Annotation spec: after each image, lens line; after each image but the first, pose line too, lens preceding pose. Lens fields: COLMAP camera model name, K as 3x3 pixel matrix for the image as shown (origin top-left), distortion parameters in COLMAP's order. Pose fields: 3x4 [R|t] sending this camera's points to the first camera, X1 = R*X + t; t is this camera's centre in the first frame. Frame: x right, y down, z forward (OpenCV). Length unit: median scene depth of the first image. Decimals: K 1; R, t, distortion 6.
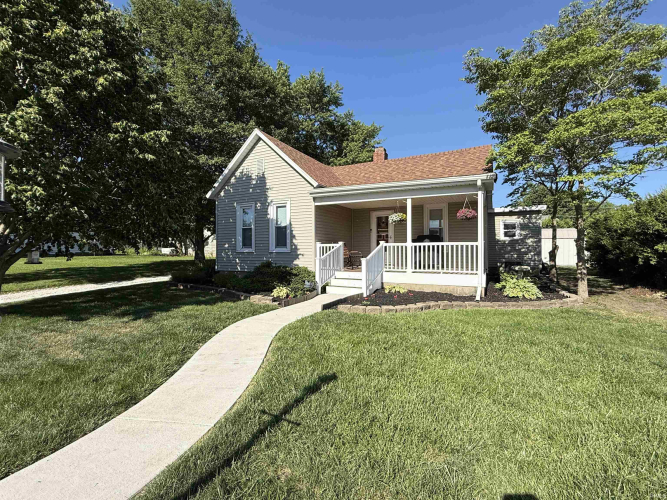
lens RADIAL K [[313.5, 0, 331.8], [0, 313.5, 249.9], [0, 0, 1]] dist [-0.000455, -0.000336]
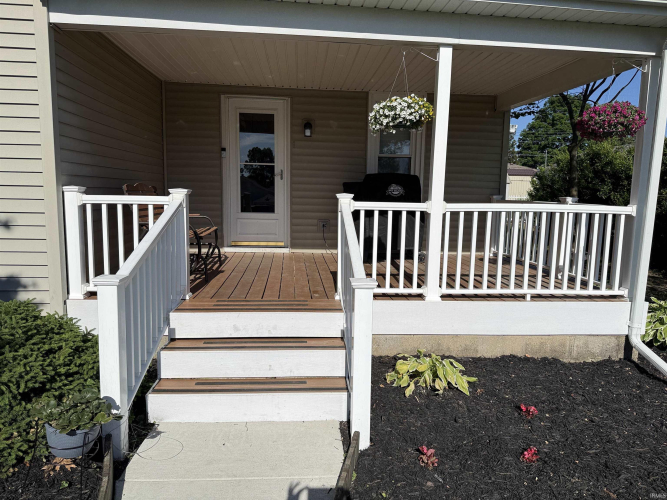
lens RADIAL K [[454.4, 0, 335.7], [0, 454.4, 269.9], [0, 0, 1]] dist [0.023522, -0.000426]
pose [[0.853133, -0.045300, 0.519722, -0.057881], [-0.018811, 0.992904, 0.117422, -0.005866], [-0.521354, -0.109954, 0.846227, 0.574089]]
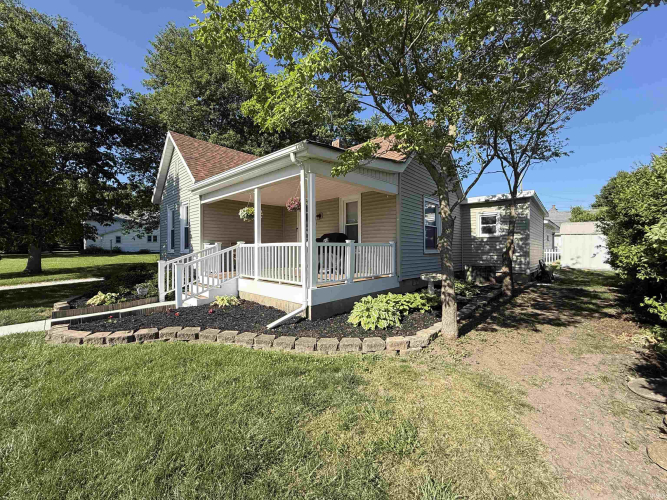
lens RADIAL K [[267.2, 0, 334.6], [0, 267.2, 249.1], [0, 0, 1]] dist [0.003048, 0.000160]
pose [[0.960455, -0.001019, -0.278432, 0.538349], [0.003170, 0.999969, 0.007276, -0.010182], [0.278416, -0.007871, 0.960428, 0.336905]]
